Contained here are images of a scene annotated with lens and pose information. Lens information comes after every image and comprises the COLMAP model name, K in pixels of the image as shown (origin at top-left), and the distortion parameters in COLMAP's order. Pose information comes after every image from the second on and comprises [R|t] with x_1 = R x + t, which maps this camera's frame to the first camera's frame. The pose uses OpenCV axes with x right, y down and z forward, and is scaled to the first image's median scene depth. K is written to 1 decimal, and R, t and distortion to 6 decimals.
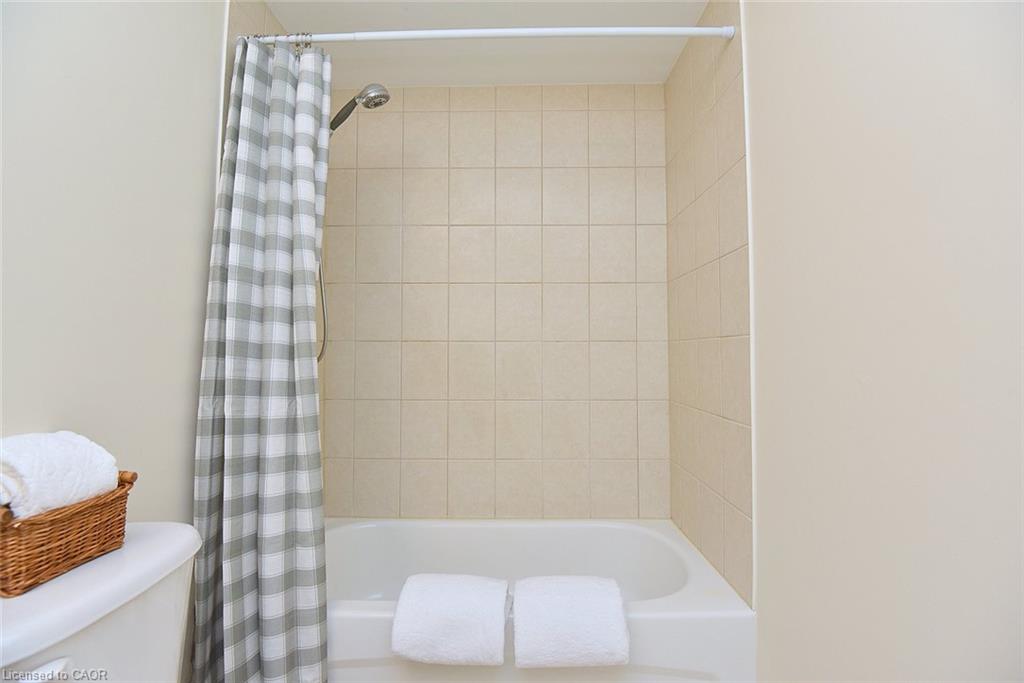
lens RADIAL K [[477.1, 0, 516.5], [0, 477.1, 338.7], [0, 0, 1]] dist [-0.013606, -0.021085]
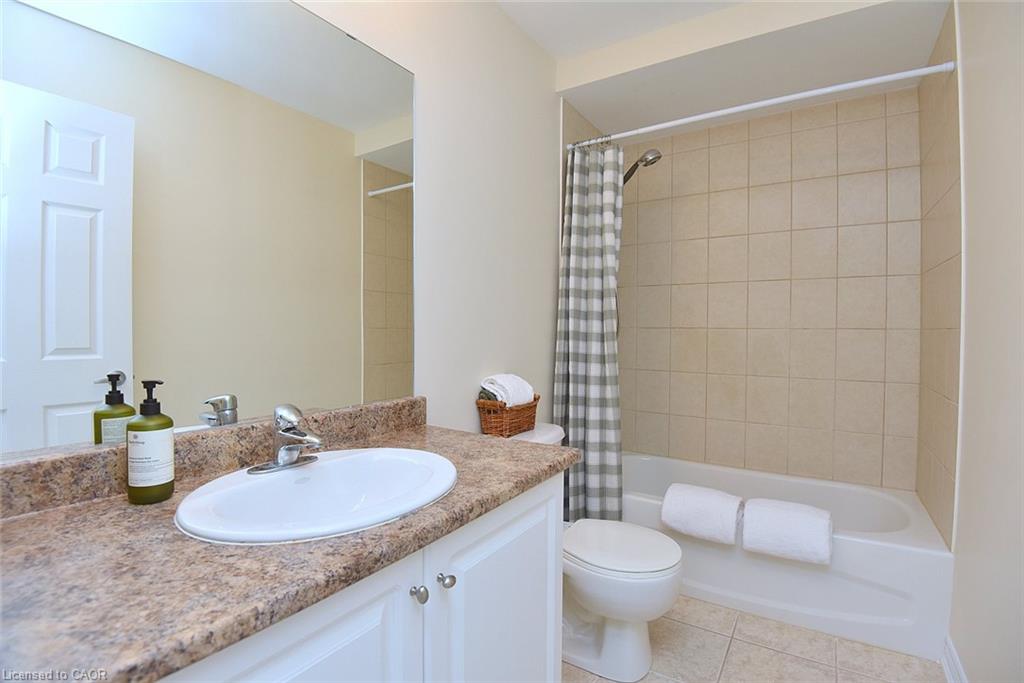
lens RADIAL K [[477.1, 0, 516.5], [0, 477.1, 338.7], [0, 0, 1]] dist [-0.013606, -0.021085]
pose [[0.849248, 0.015667, -0.527762, 0.156607], [0.009067, 0.998980, 0.044246, -0.044591], [0.527917, -0.042361, 0.848239, -0.584916]]
